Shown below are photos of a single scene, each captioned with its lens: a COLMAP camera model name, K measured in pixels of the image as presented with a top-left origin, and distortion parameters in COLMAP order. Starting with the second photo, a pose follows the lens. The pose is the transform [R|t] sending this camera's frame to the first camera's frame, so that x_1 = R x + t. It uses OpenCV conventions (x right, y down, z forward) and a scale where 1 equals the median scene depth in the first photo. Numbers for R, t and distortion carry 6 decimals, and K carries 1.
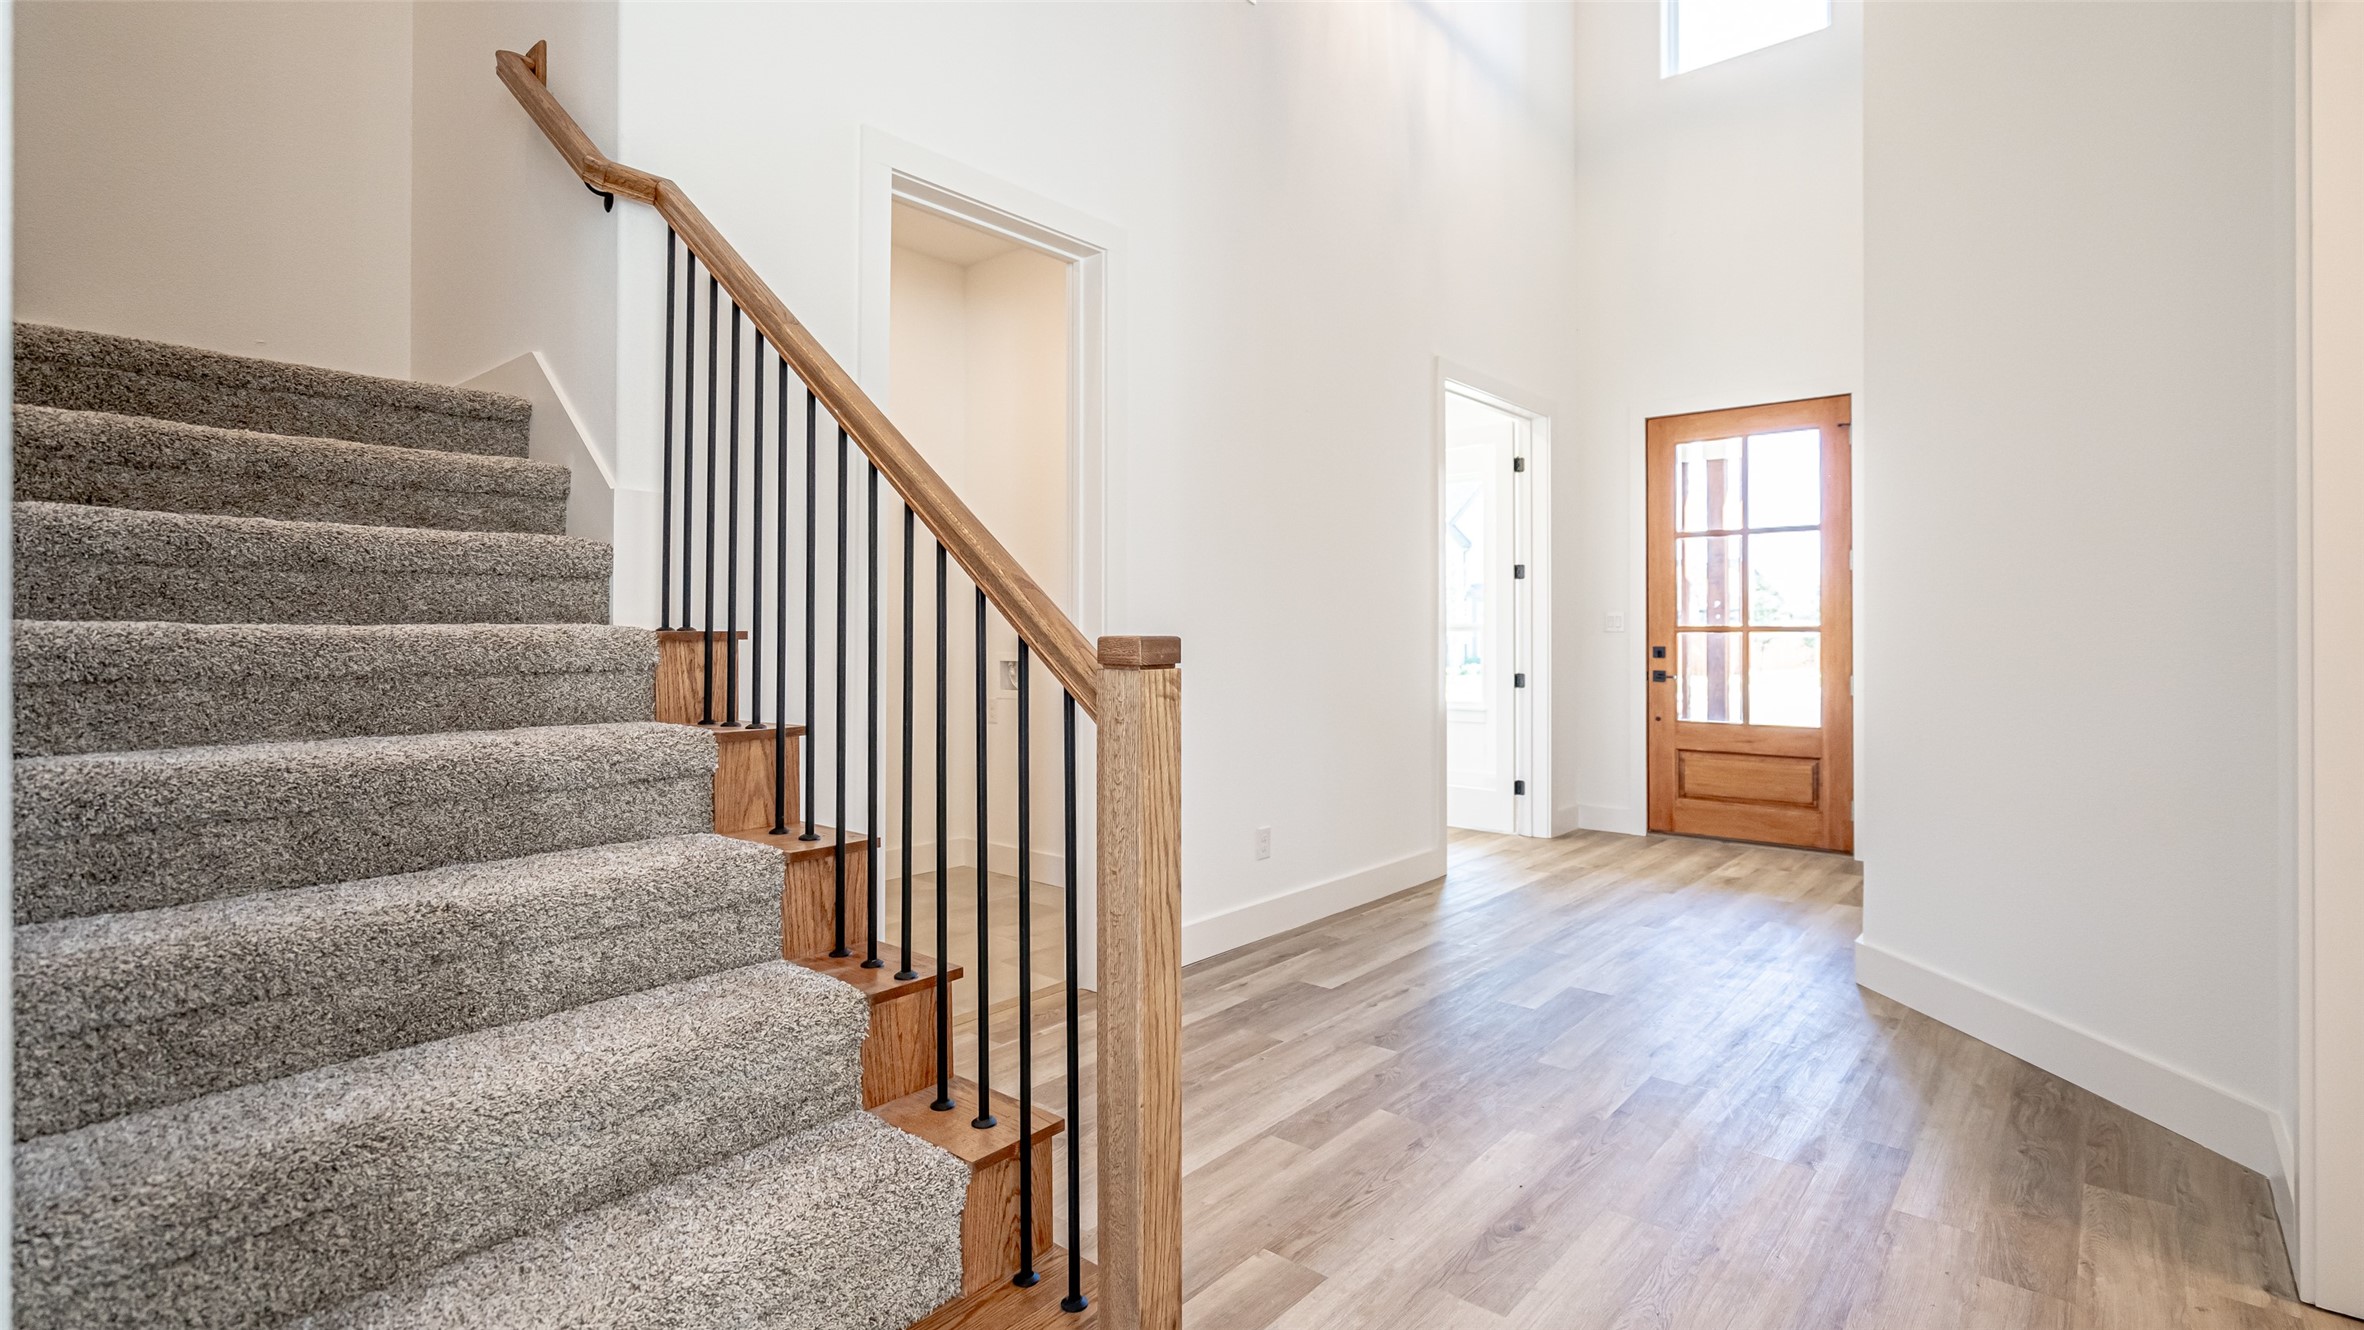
lens RADIAL K [[1088.0, 0, 1187.5], [0, 1088.0, 652.7], [0, 0, 1]] dist [-0.021829, 0.007663]
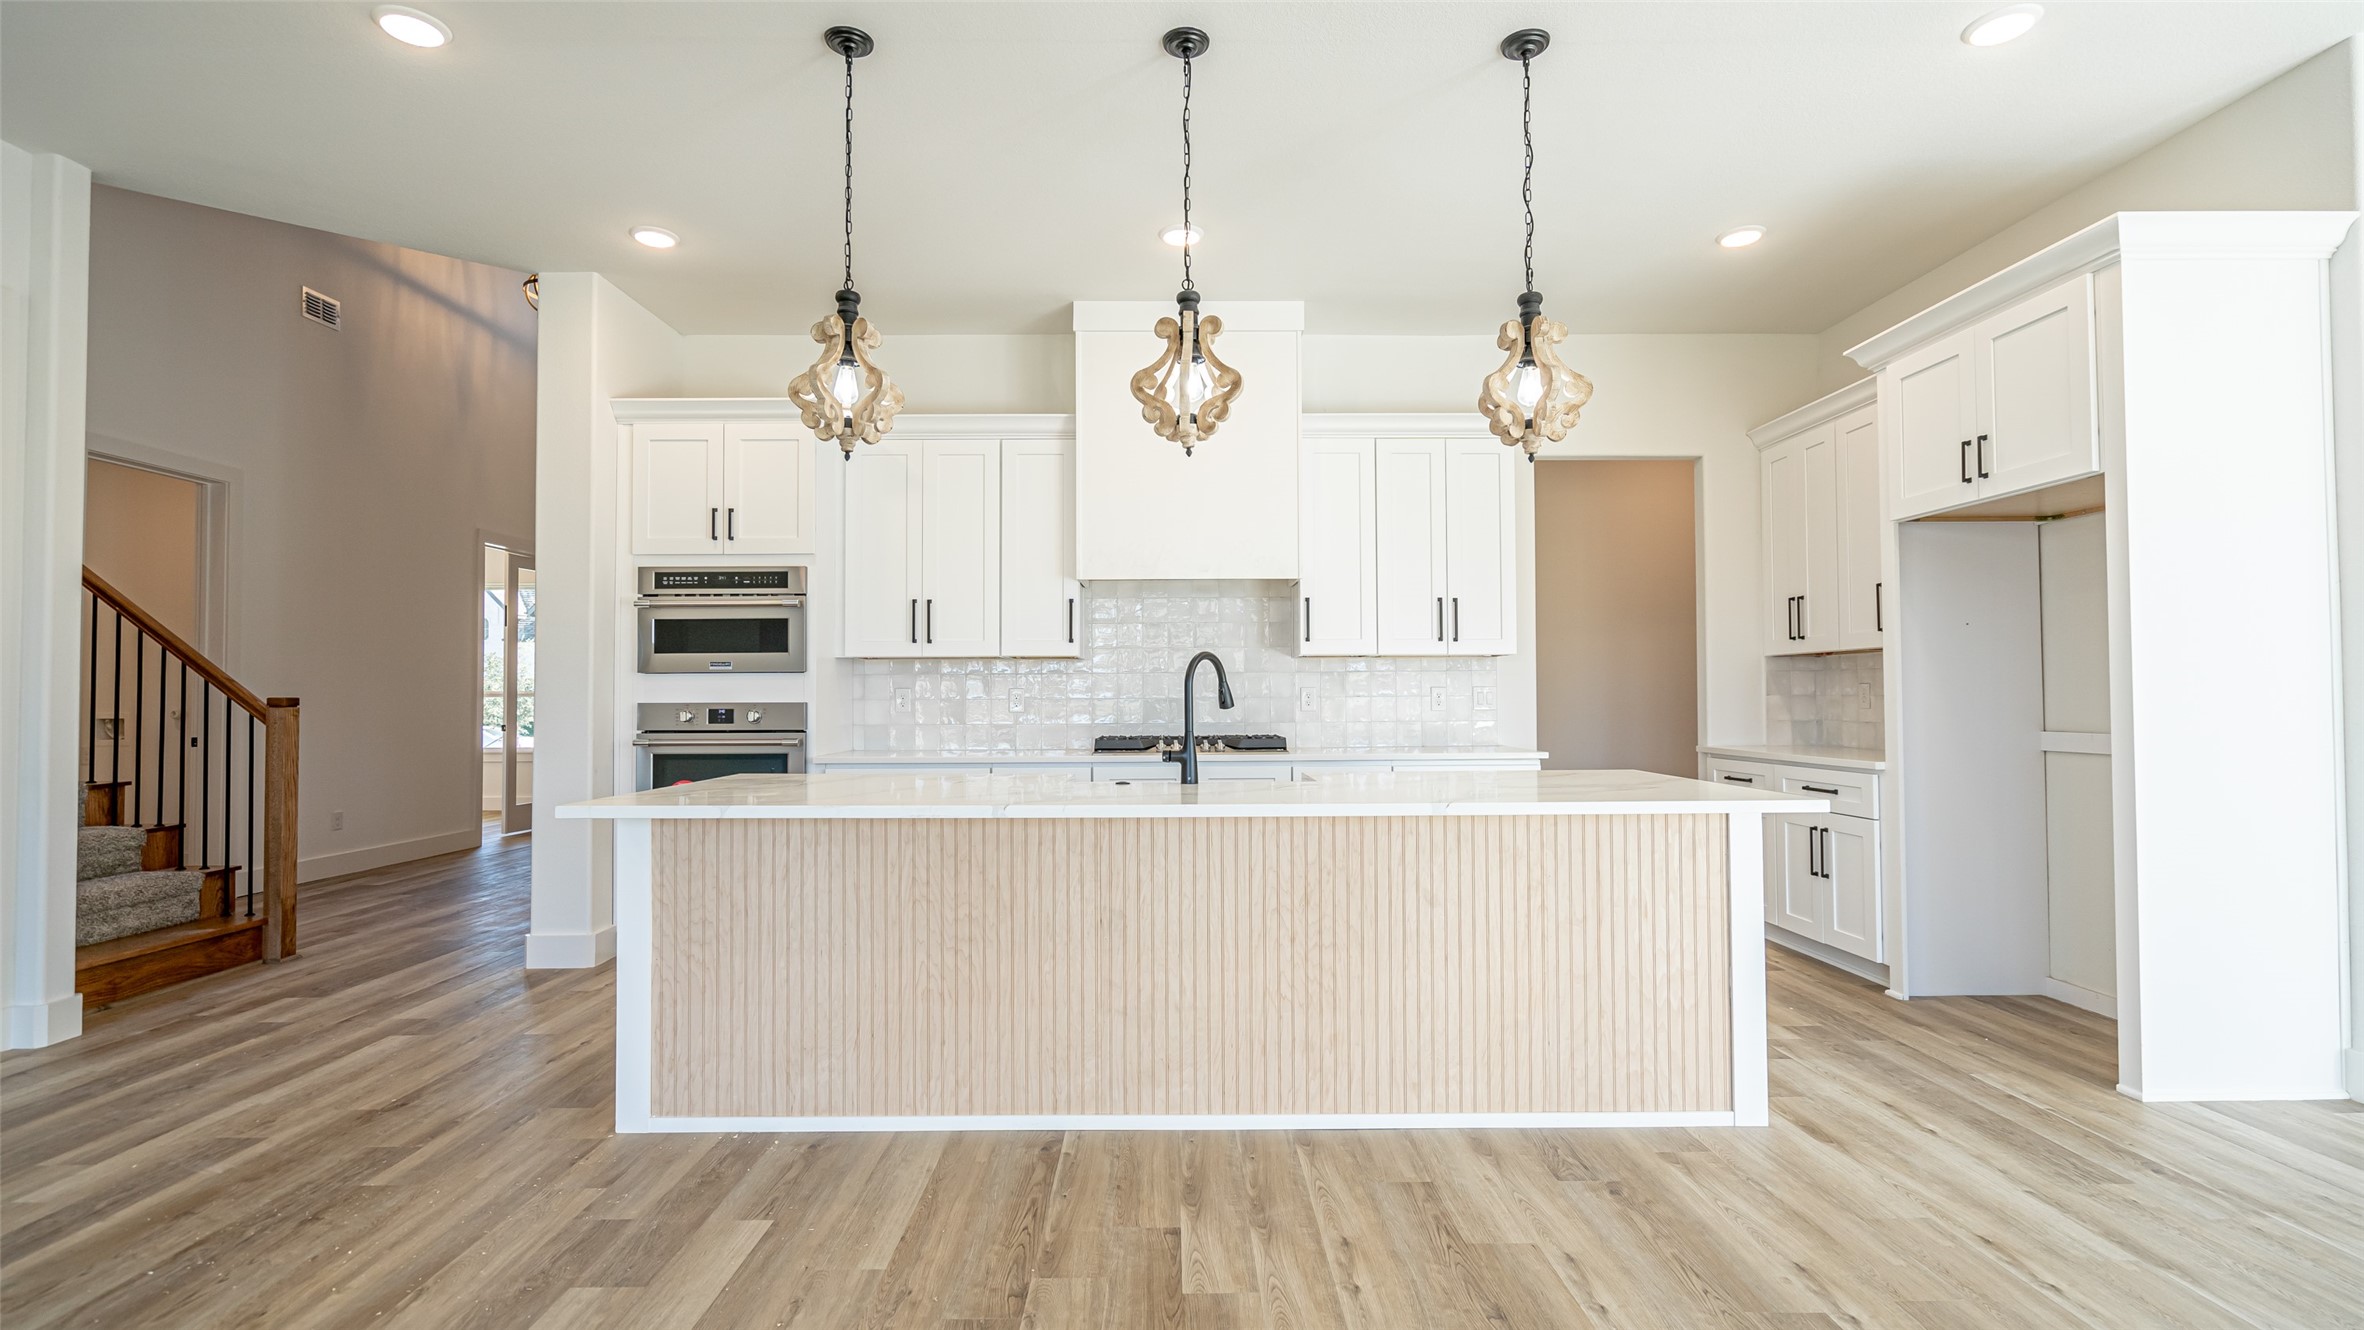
lens RADIAL K [[1088.0, 0, 1174.6], [0, 1088.0, 659.8], [0, 0, 1]] dist [-0.021829, 0.007663]
pose [[0.752308, 0.023888, 0.658379, -0.147077], [-0.002118, 0.999425, -0.033842, -0.021012], [-0.658809, 0.024065, 0.751926, -2.879377]]
